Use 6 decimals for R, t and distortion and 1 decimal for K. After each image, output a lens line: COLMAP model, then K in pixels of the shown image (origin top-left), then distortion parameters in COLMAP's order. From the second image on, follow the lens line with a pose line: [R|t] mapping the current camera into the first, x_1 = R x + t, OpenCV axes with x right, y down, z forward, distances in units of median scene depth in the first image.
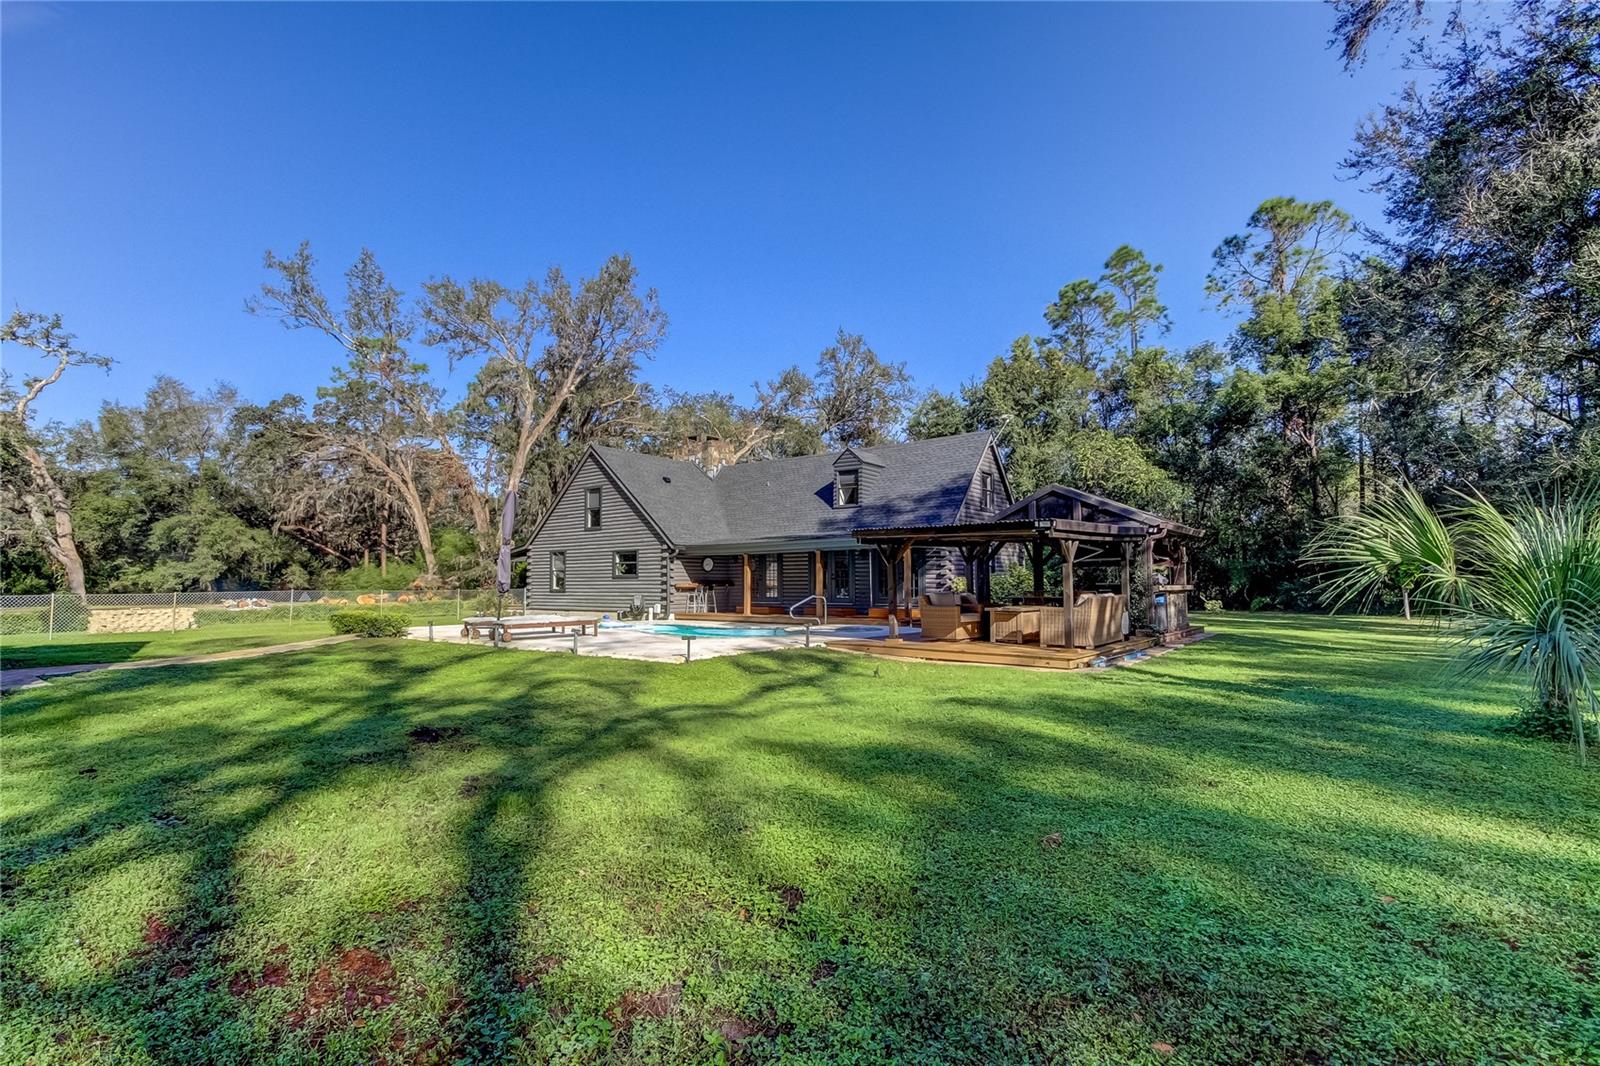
lens RADIAL K [[745.6, 0, 807.2], [0, 745.6, 515.9], [0, 0, 1]] dist [0.022095, -0.007047]
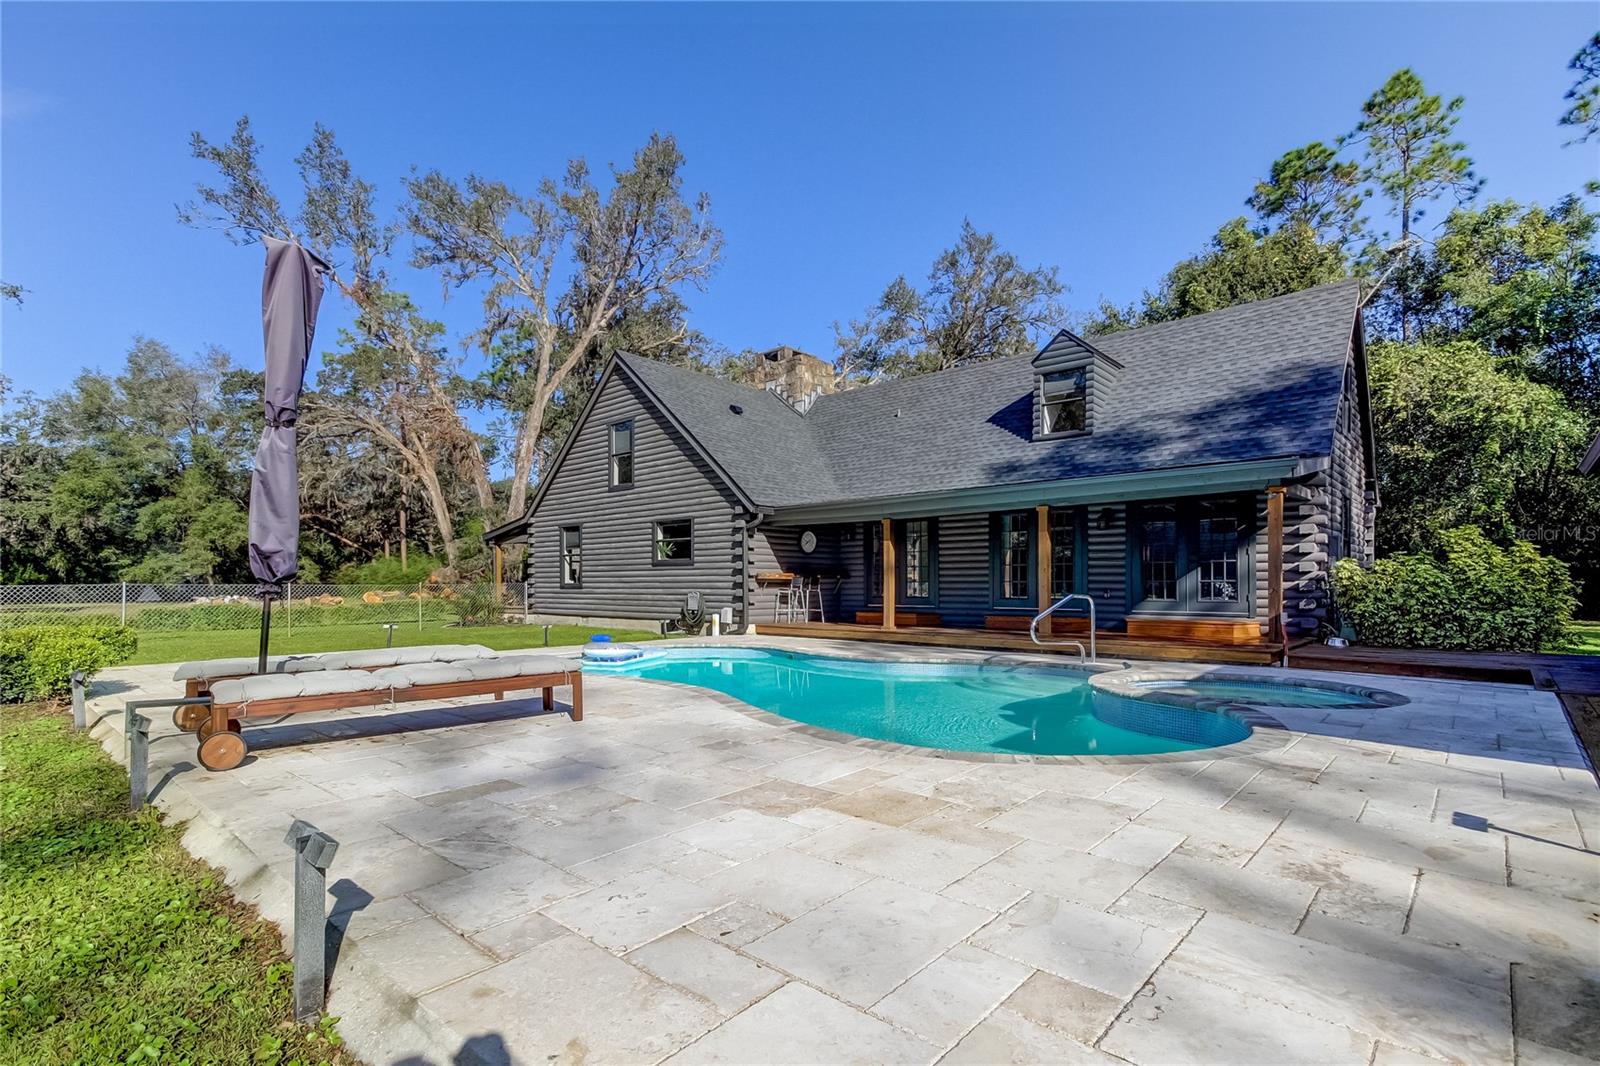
lens RADIAL K [[745.6, 0, 800.2], [0, 745.6, 547.5], [0, 0, 1]] dist [0.022095, -0.007047]
pose [[0.997292, -0.003574, -0.073455, -0.060875], [0.006960, 0.998922, 0.045888, 0.026800], [0.073212, -0.046275, 0.996242, 0.256672]]
